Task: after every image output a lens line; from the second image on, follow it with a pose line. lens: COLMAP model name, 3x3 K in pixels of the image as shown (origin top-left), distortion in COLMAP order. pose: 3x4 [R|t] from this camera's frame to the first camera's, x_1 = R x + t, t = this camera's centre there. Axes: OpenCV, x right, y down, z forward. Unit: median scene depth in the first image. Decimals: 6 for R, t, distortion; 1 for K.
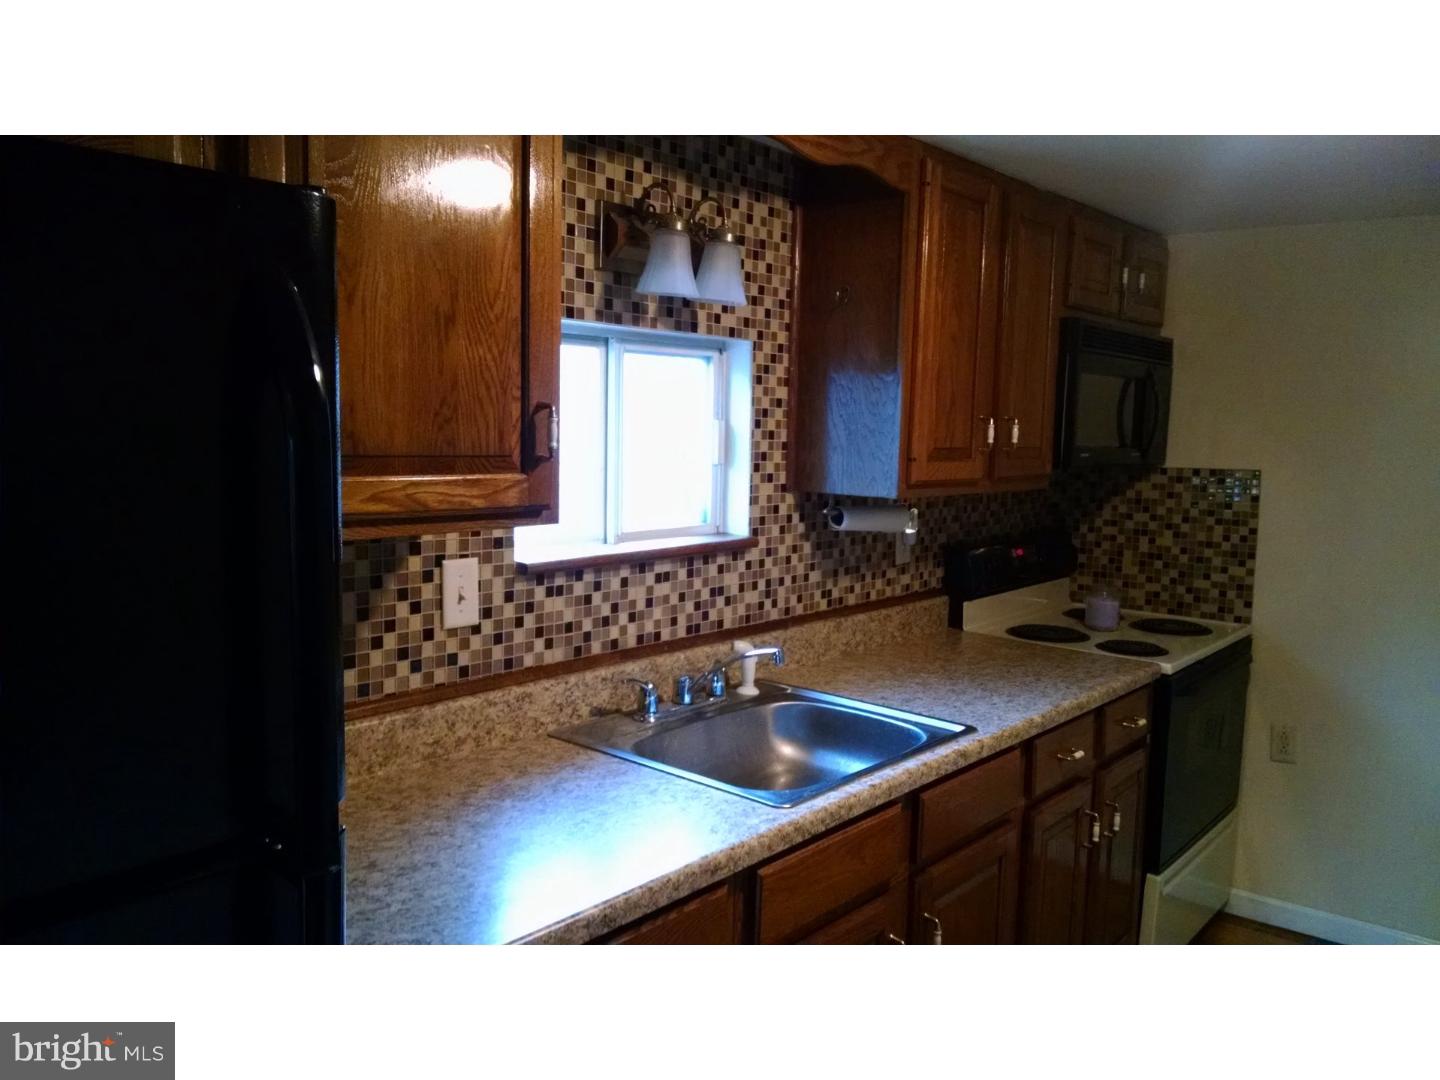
lens RADIAL K [[1097.6, 0, 715.5], [0, 1097.6, 541.4], [0, 0, 1]] dist [0.030805, -0.085564]
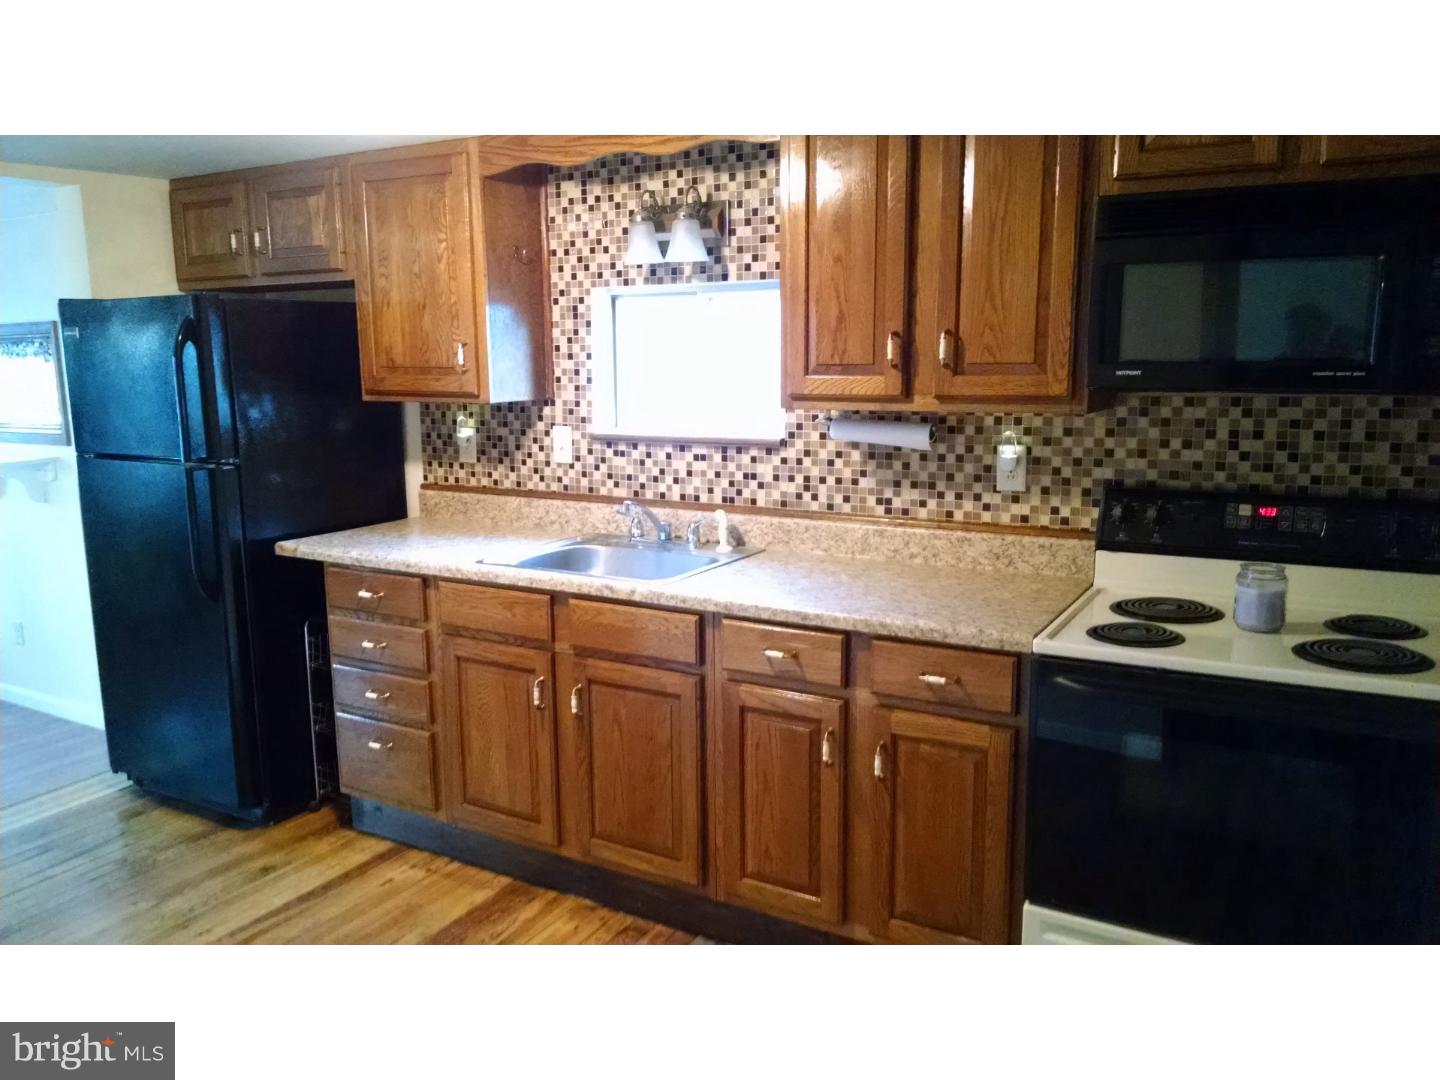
lens RADIAL K [[1097.6, 0, 707.4], [0, 1097.6, 543.2], [0, 0, 1]] dist [0.030805, -0.085564]
pose [[0.163748, 0.142705, -0.976126, 1.391655], [-0.093825, 0.987249, 0.128592, -0.042607], [0.982030, 0.070528, 0.175049, 0.778732]]
